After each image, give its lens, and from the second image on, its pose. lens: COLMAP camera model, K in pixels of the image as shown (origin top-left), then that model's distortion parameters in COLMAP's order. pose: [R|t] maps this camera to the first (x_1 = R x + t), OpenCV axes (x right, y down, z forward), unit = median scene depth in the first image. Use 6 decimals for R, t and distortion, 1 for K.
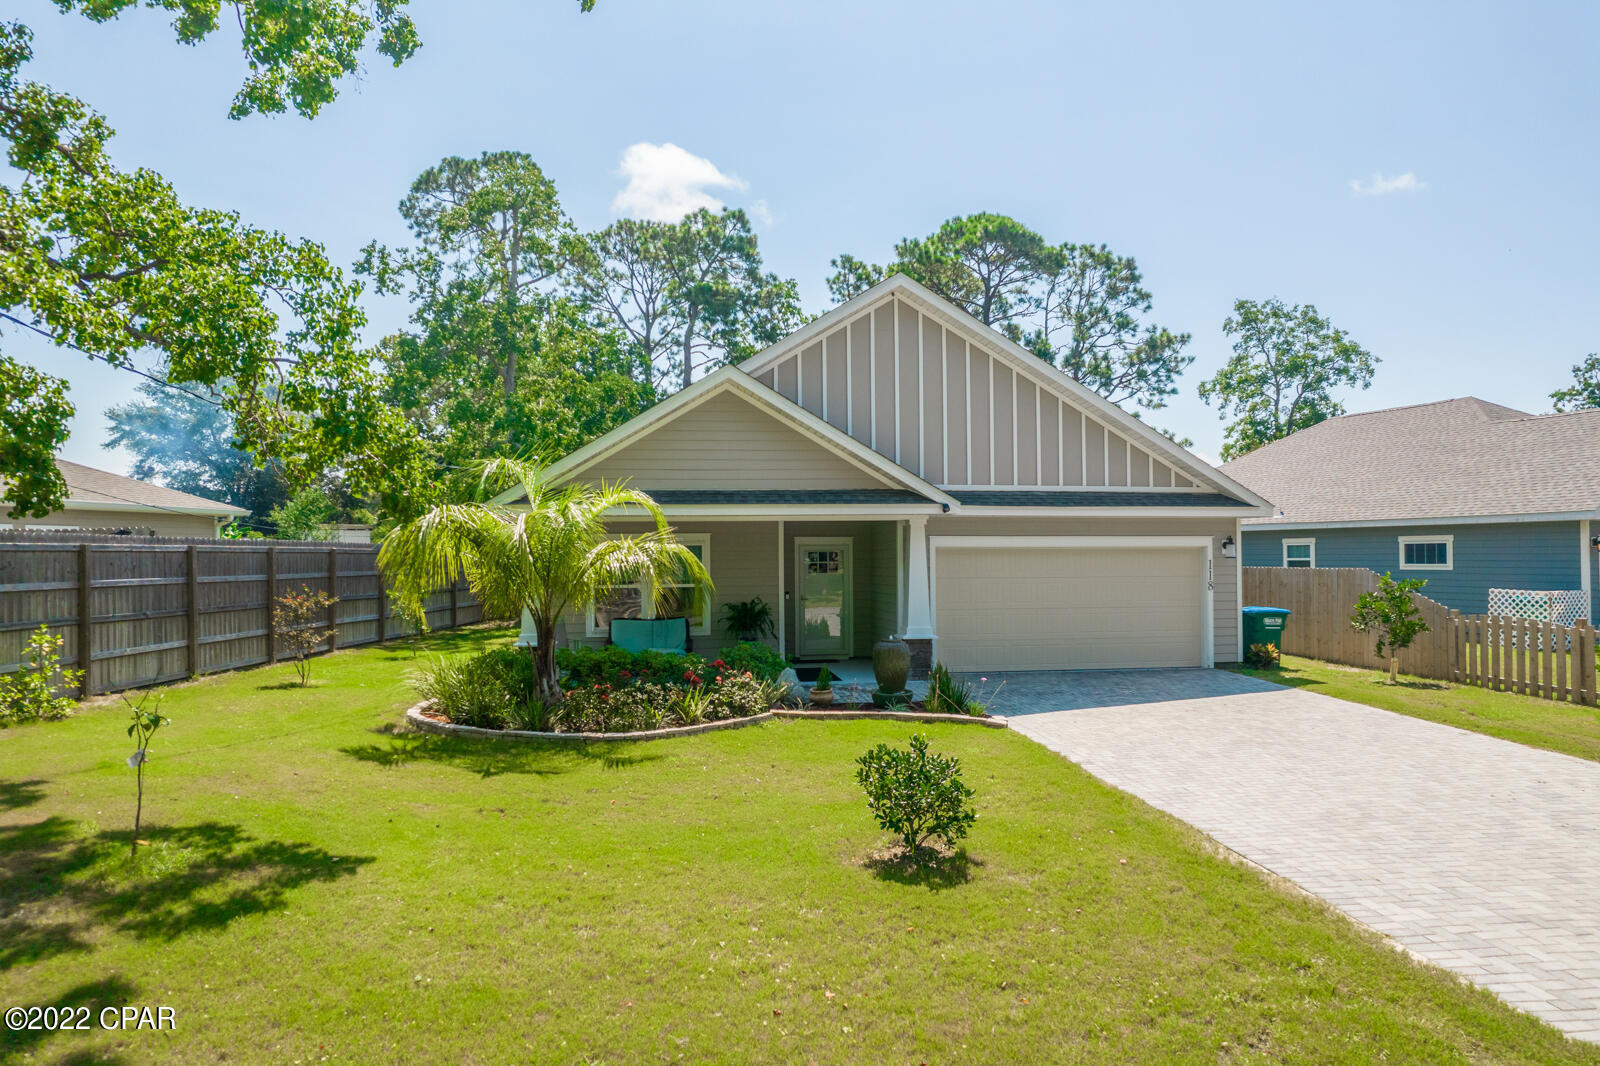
lens RADIAL K [[1028.6, 0, 803.8], [0, 1028.6, 539.4], [0, 0, 1]] dist [-0.093397, 0.083420]
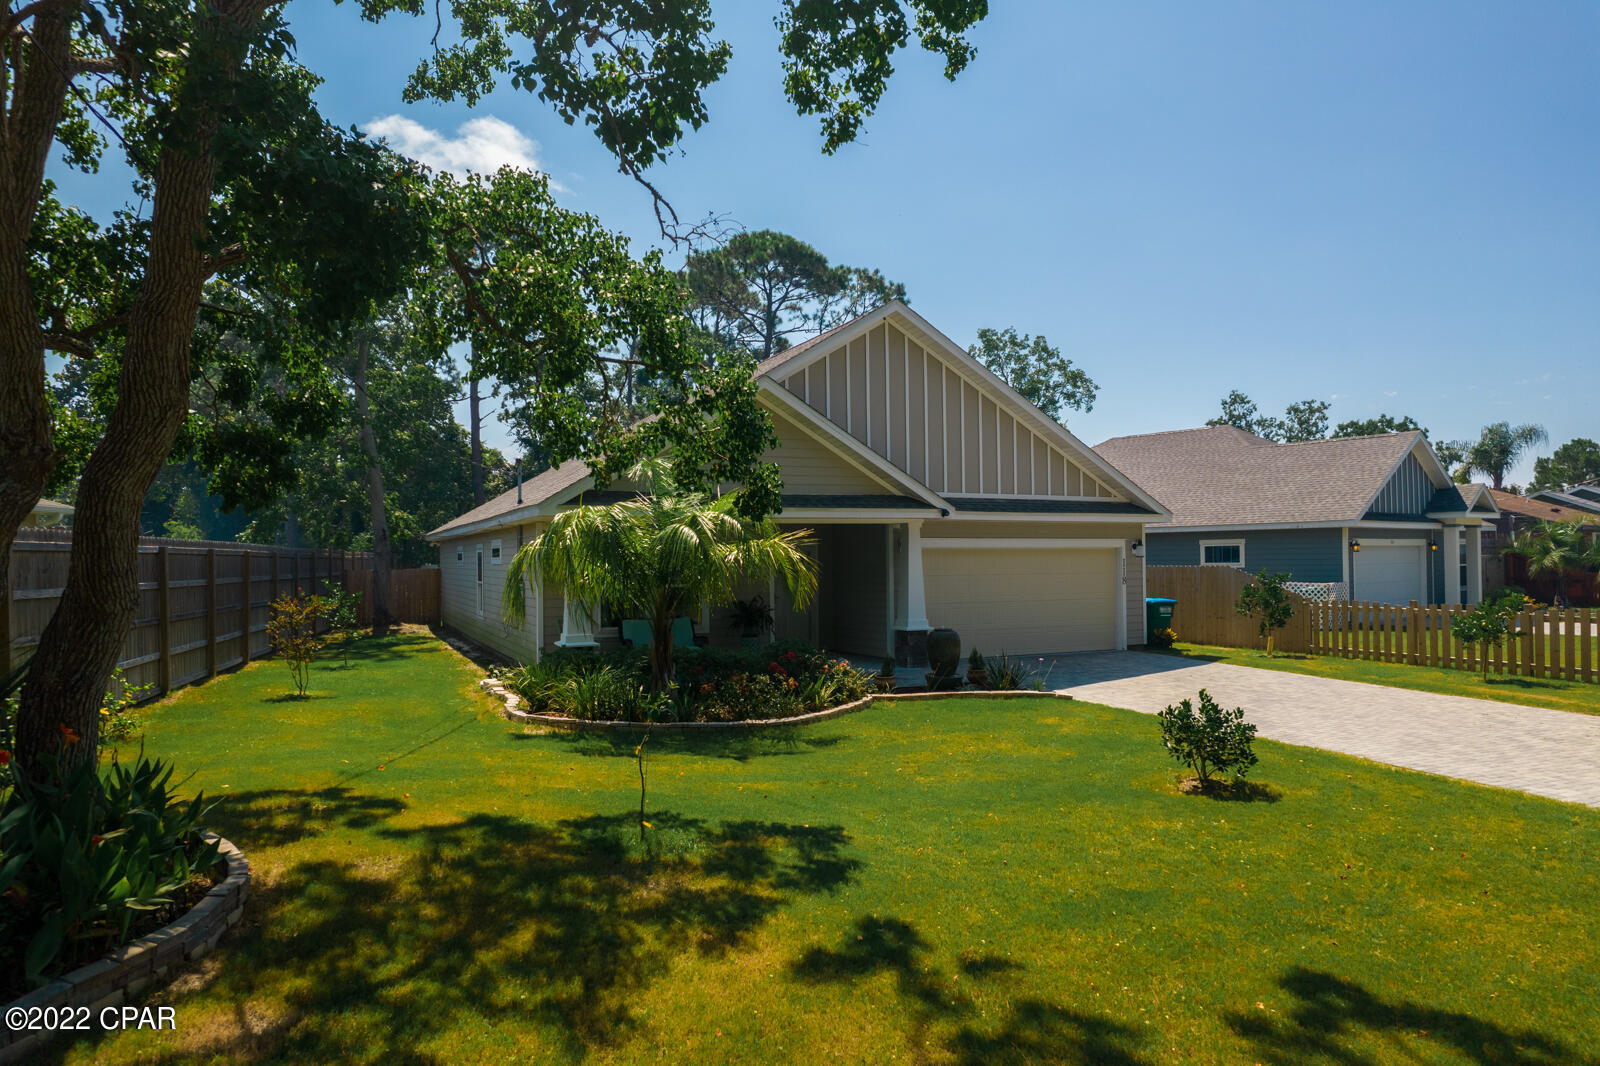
lens RADIAL K [[1028.6, 0, 803.8], [0, 1028.6, 539.4], [0, 0, 1]] dist [-0.093397, 0.083420]
pose [[0.953913, 0.001638, 0.300079, -0.312436], [0.000088, 0.999984, -0.005736, 0.004354], [-0.300083, 0.005498, 0.953897, -0.023198]]
